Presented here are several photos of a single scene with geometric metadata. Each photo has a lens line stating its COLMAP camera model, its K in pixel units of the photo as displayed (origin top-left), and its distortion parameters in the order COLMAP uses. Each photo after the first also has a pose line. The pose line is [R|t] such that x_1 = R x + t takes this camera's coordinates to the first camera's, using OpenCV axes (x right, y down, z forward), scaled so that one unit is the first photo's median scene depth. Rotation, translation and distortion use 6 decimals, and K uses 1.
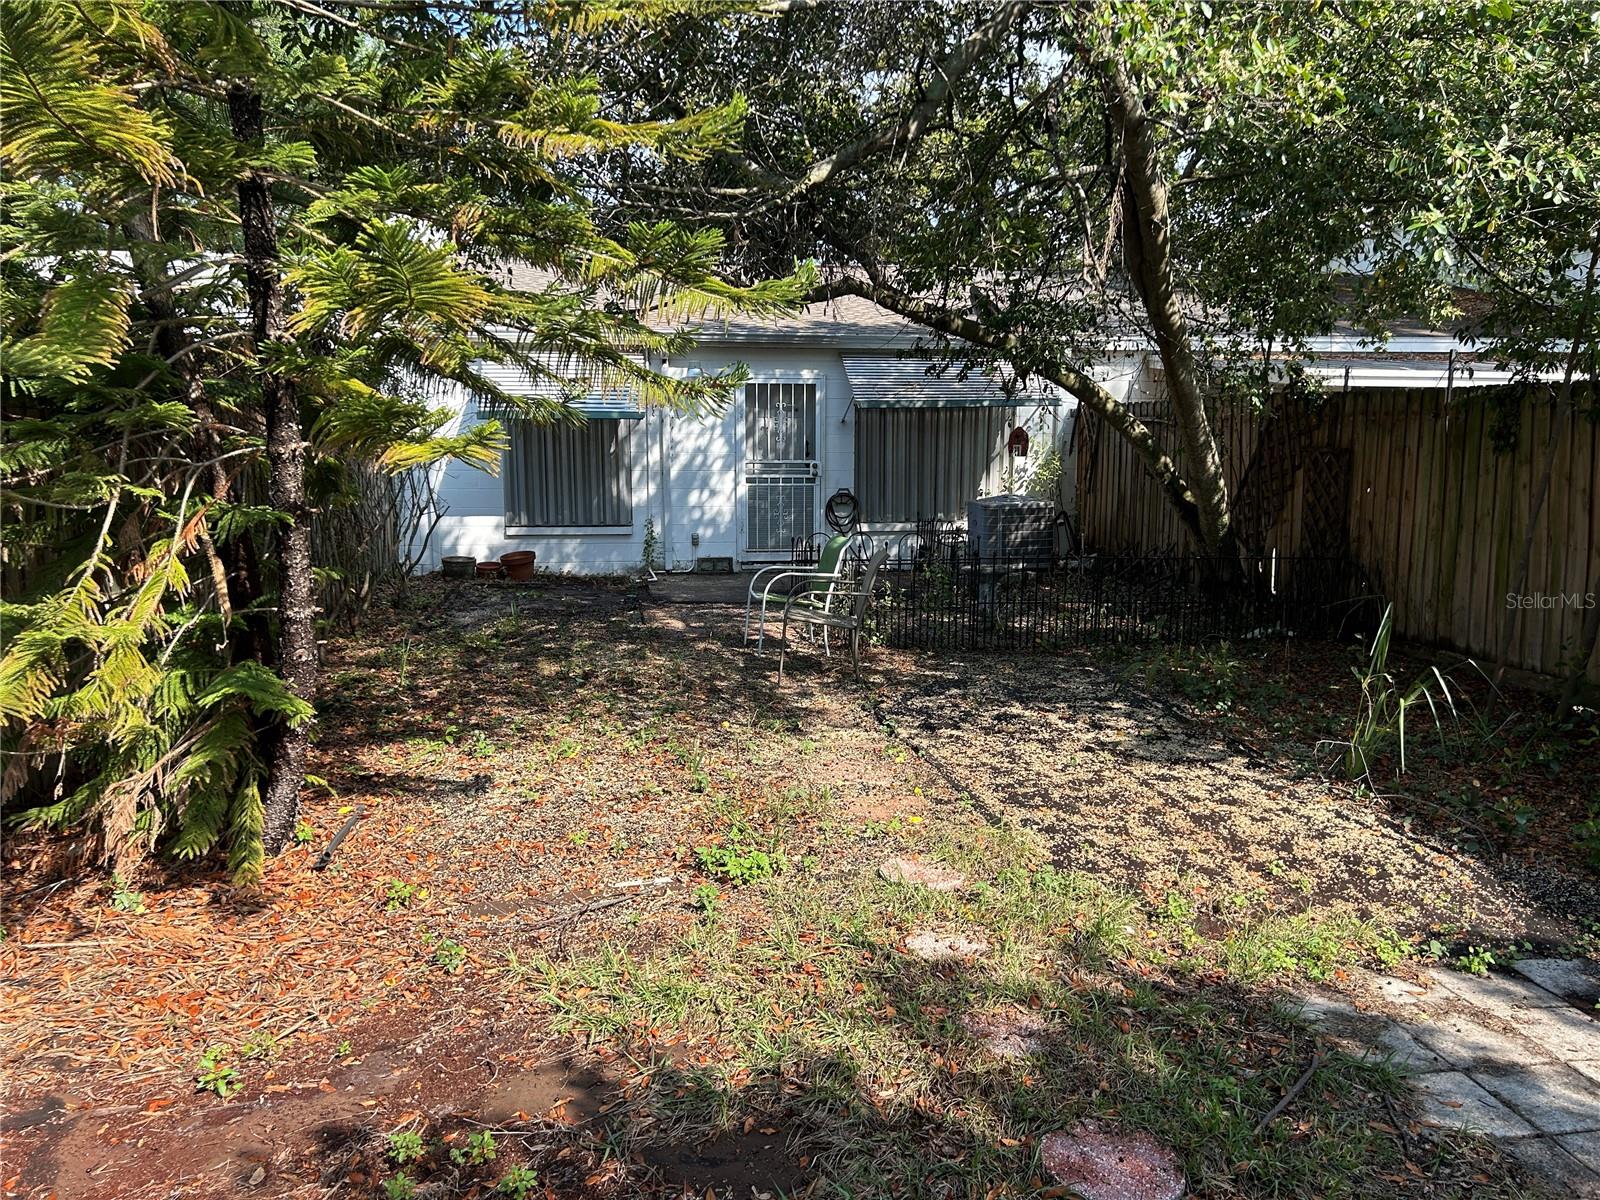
lens RADIAL K [[1191.7, 0, 799.1], [0, 1191.7, 605.3], [0, 0, 1]] dist [0.040373, -0.038802]
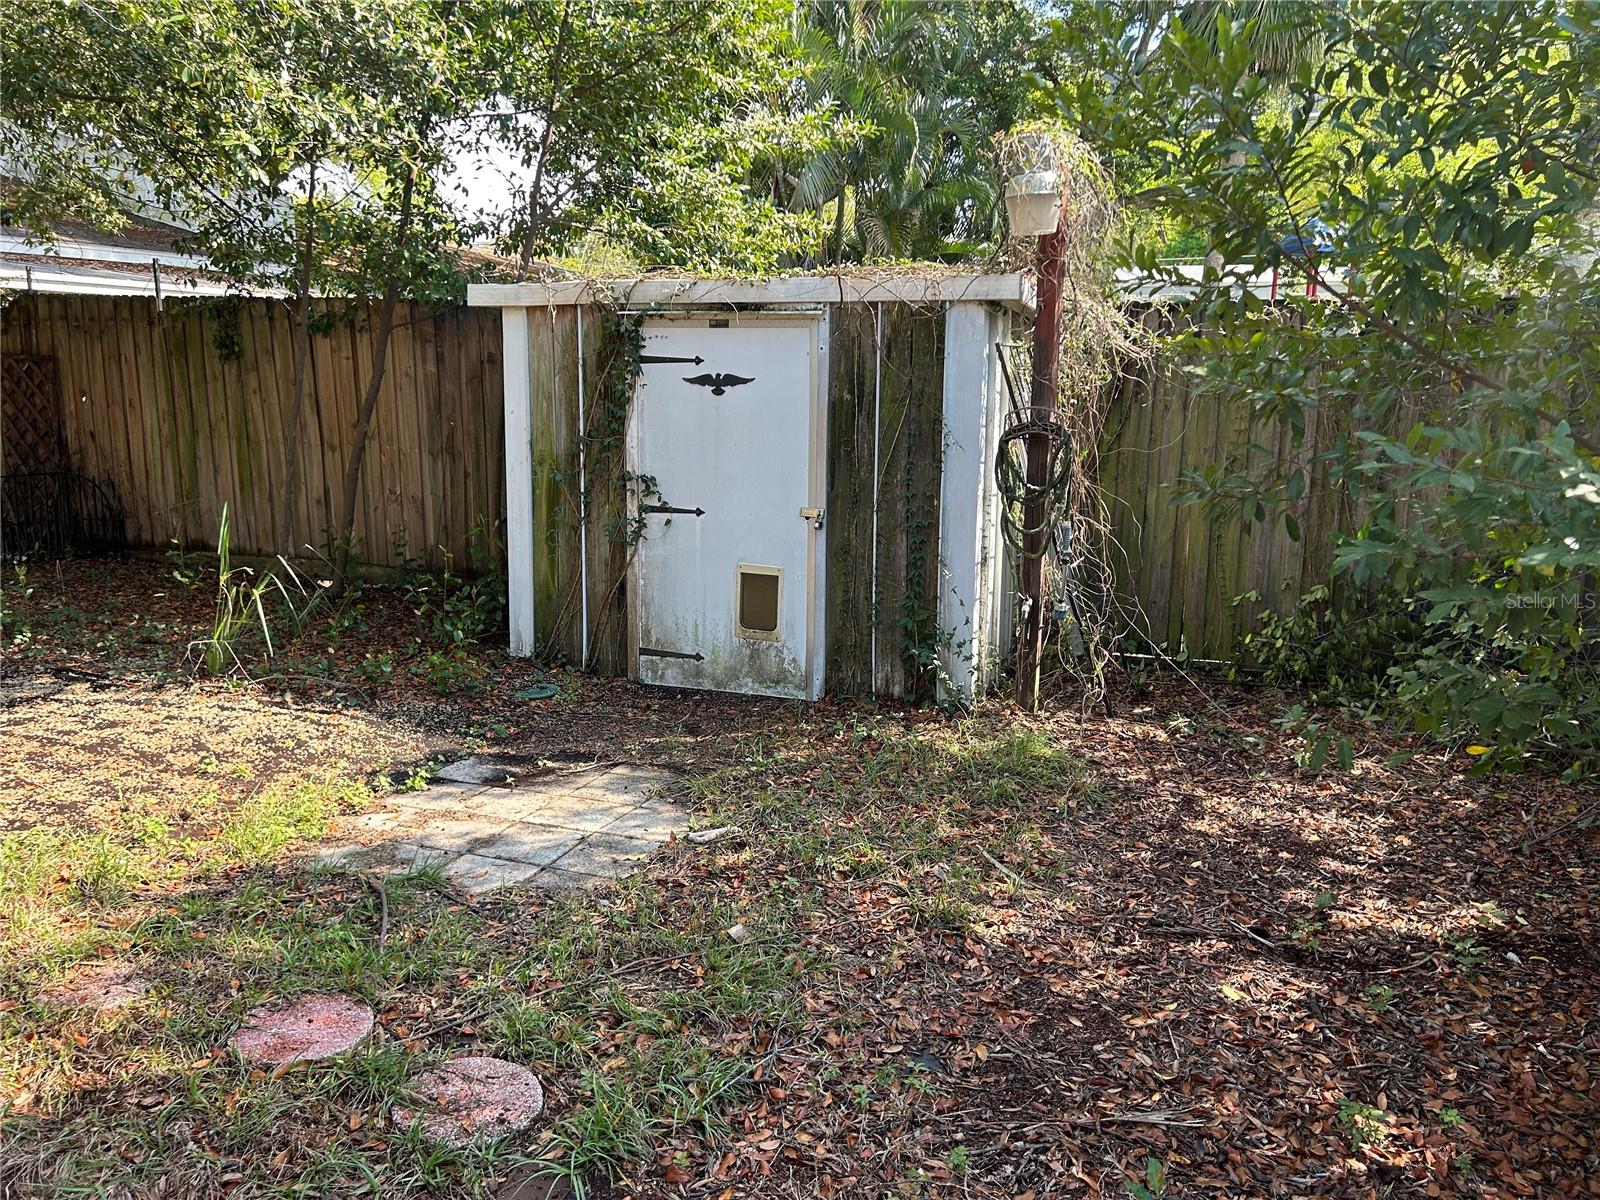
lens RADIAL K [[1191.7, 0, 798.9], [0, 1191.7, 597.9], [0, 0, 1]] dist [0.040373, -0.038802]
pose [[0.488370, -0.165423, 0.856814, -0.193818], [0.109133, 0.985737, 0.128110, 0.000437], [-0.865786, 0.030941, 0.499458, 0.040544]]
